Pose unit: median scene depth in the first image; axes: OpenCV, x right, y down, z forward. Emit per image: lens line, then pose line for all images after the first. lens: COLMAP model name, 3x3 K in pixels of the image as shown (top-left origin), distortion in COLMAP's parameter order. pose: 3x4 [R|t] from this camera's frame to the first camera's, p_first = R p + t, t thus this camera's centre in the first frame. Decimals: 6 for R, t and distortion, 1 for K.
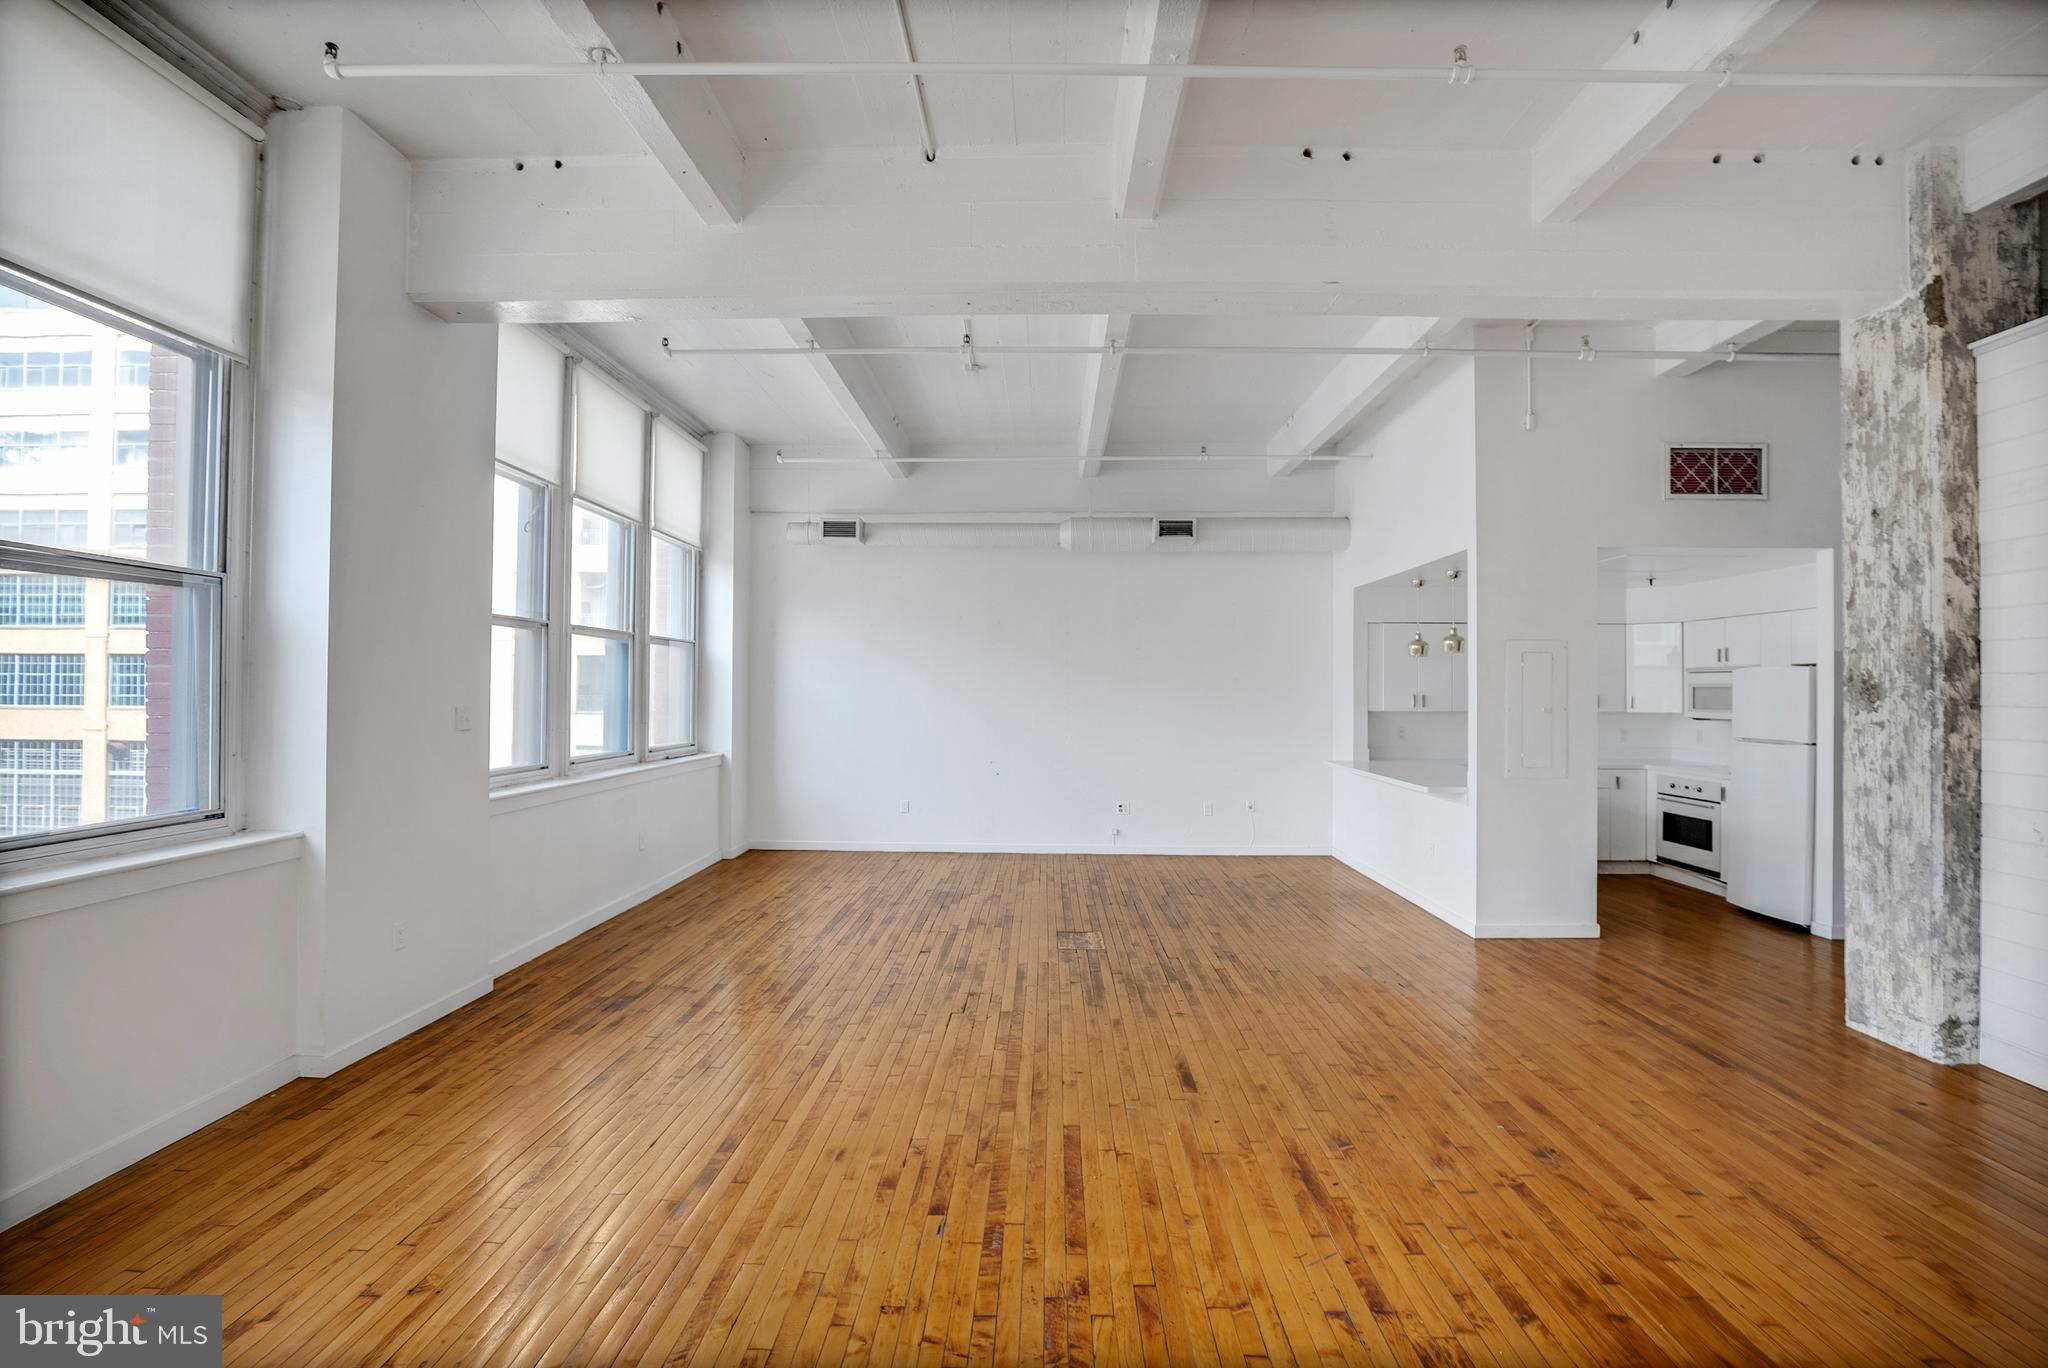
lens RADIAL K [[958.4, 0, 998.4], [0, 958.4, 682.1], [0, 0, 1]] dist [-0.037610, 0.004641]
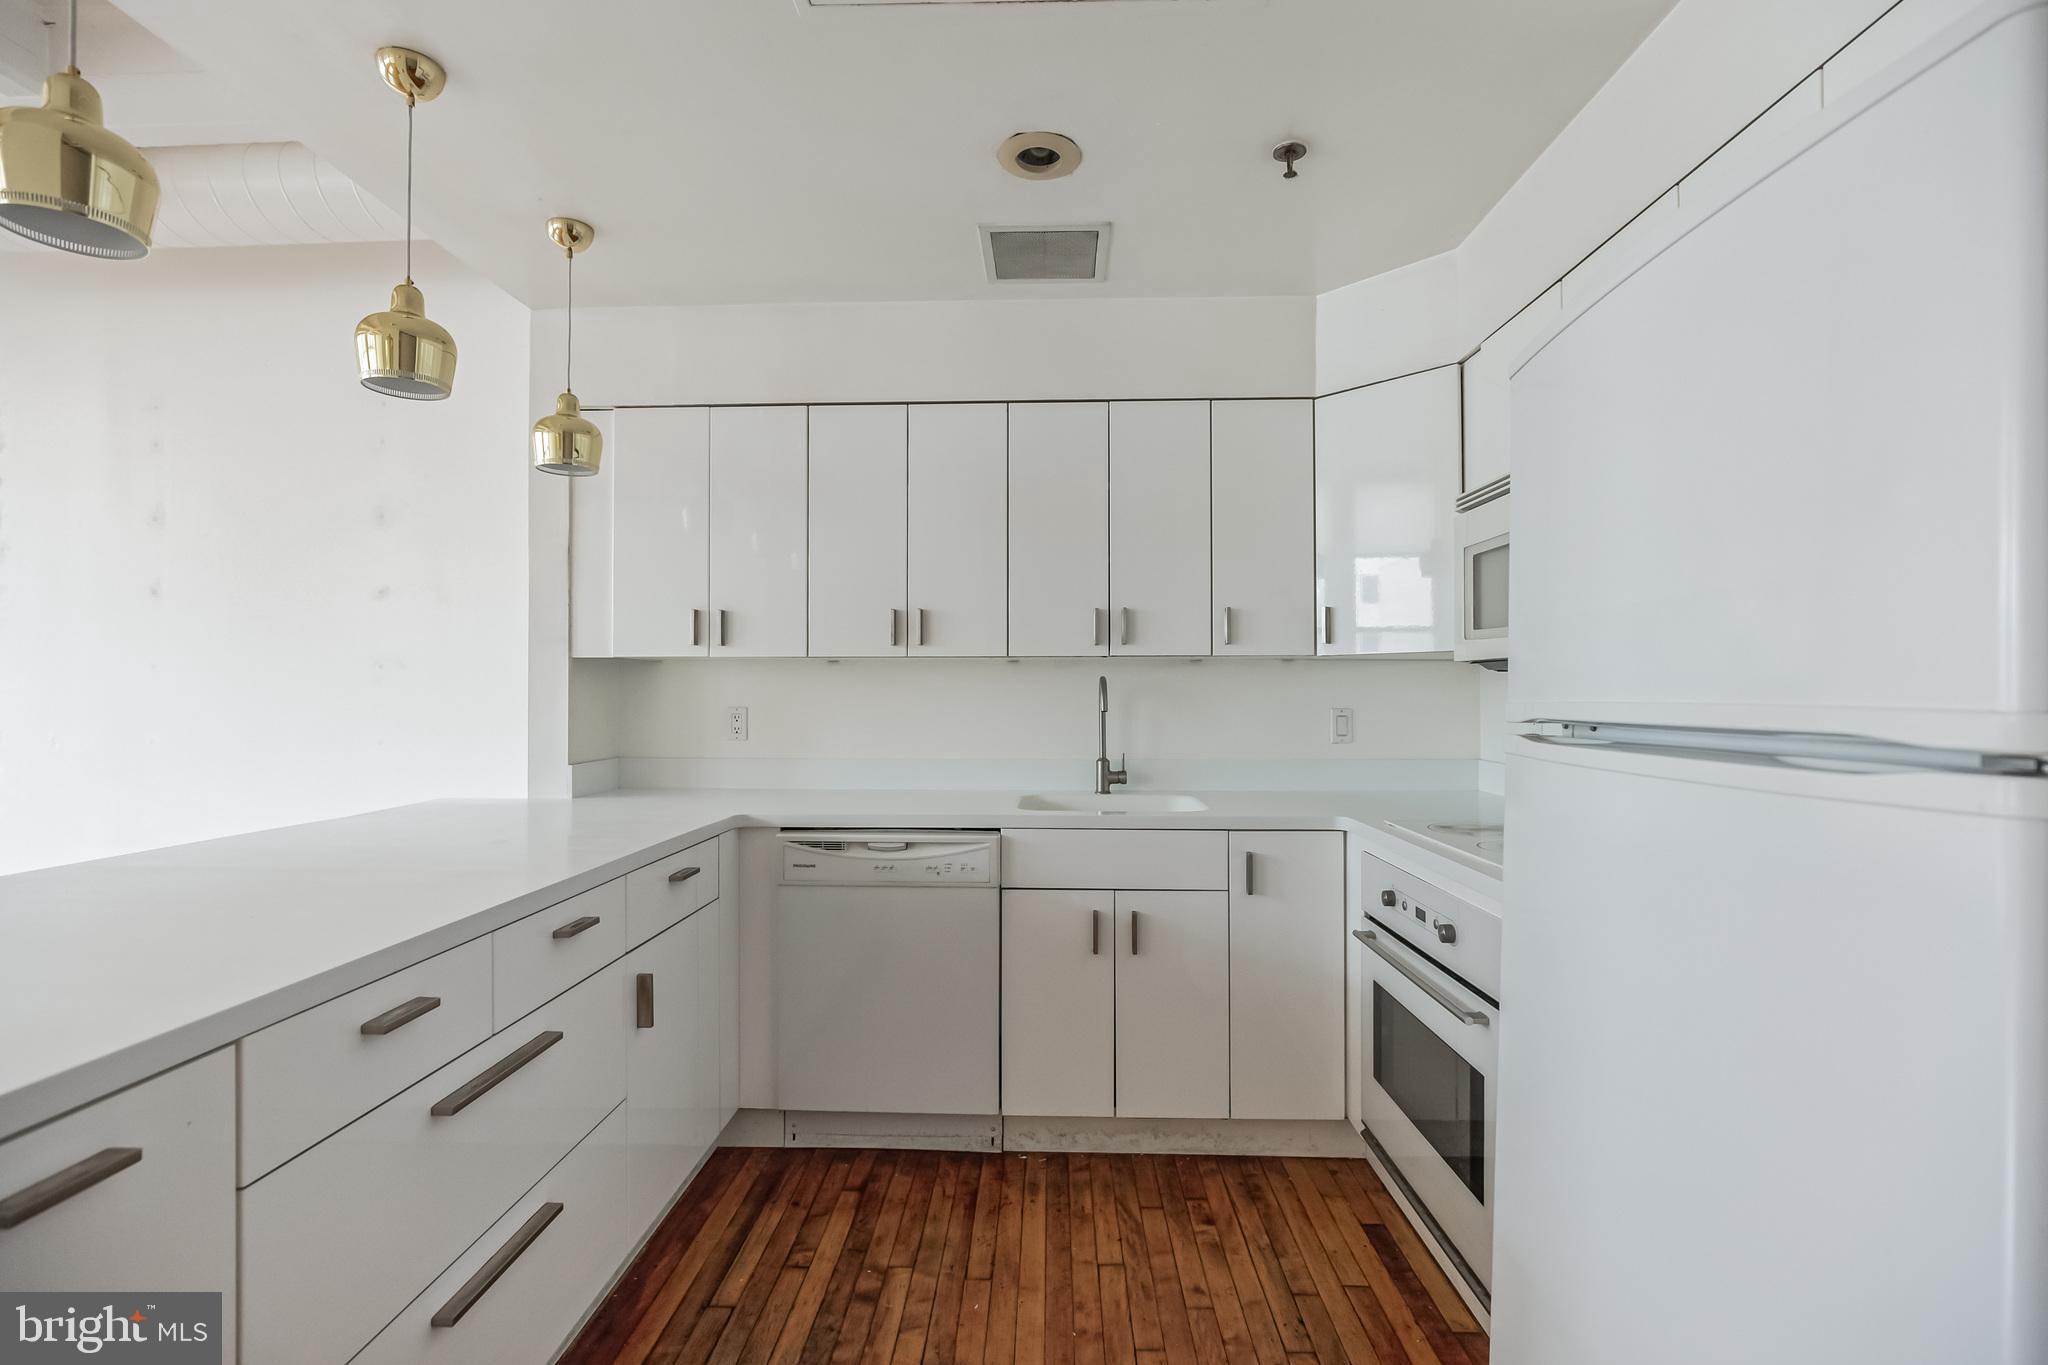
lens RADIAL K [[956.7, 0, 1023.3], [0, 956.7, 680.5], [0, 0, 1]] dist [-0.021770, 0.002724]
pose [[0.999970, -0.005723, -0.005294, 1.129769], [0.005643, 0.999873, -0.014887, 0.090687], [0.005378, 0.014857, 0.999875, 1.322947]]
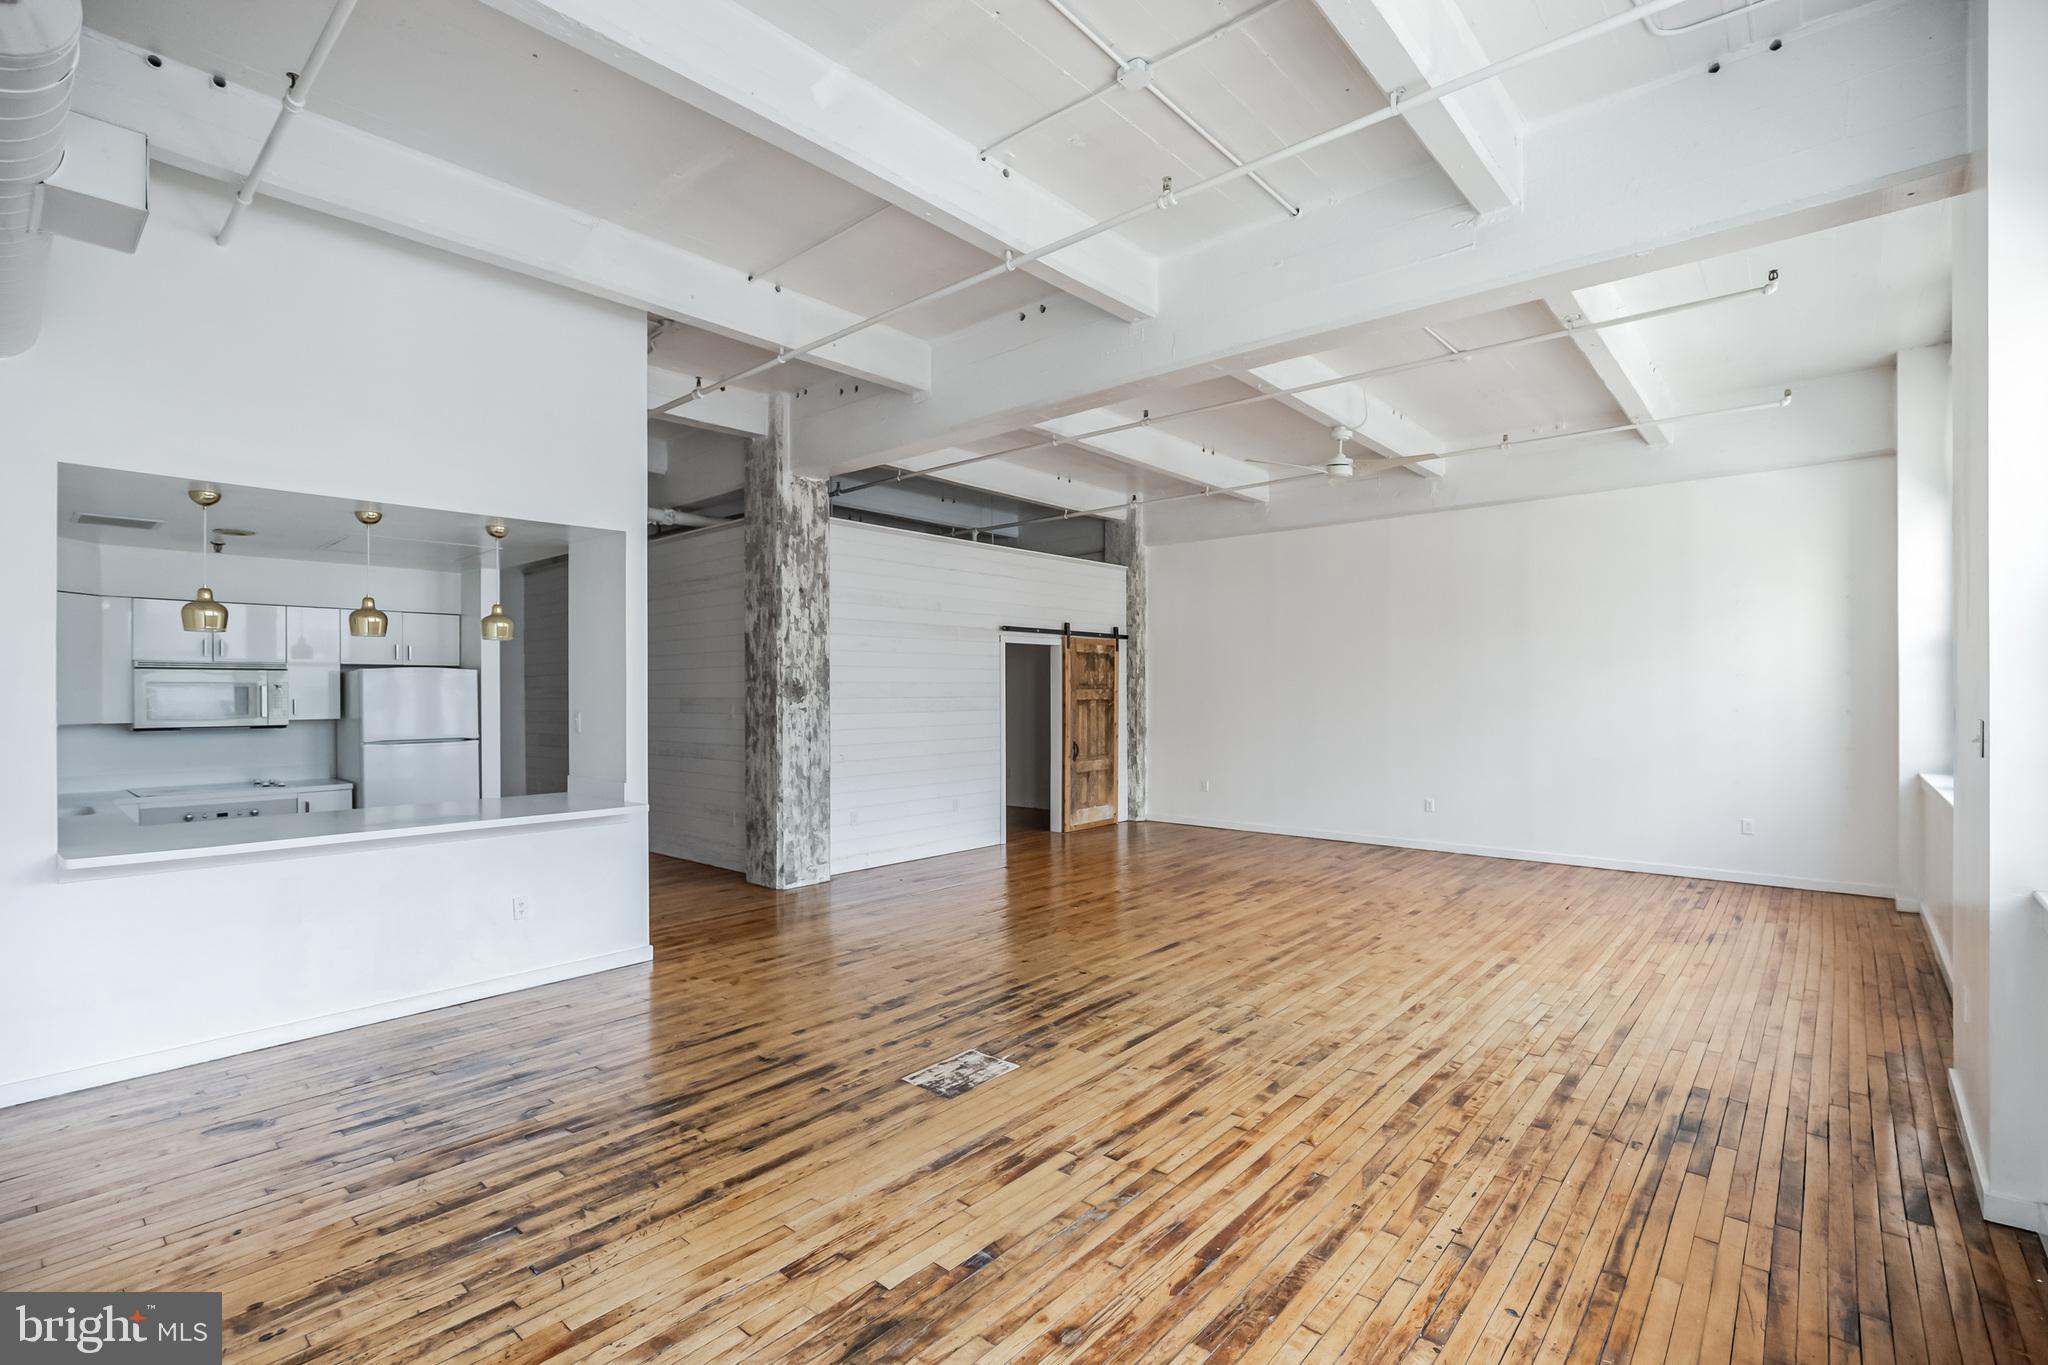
lens RADIAL K [[956.7, 0, 1025.5], [0, 956.7, 694.0], [0, 0, 1]] dist [-0.021770, 0.002724]
pose [[-0.788100, -0.003120, 0.615540, -0.504343], [-0.003898, 0.999992, 0.000078, 0.013803], [-0.615535, -0.002338, -0.788106, 2.127355]]
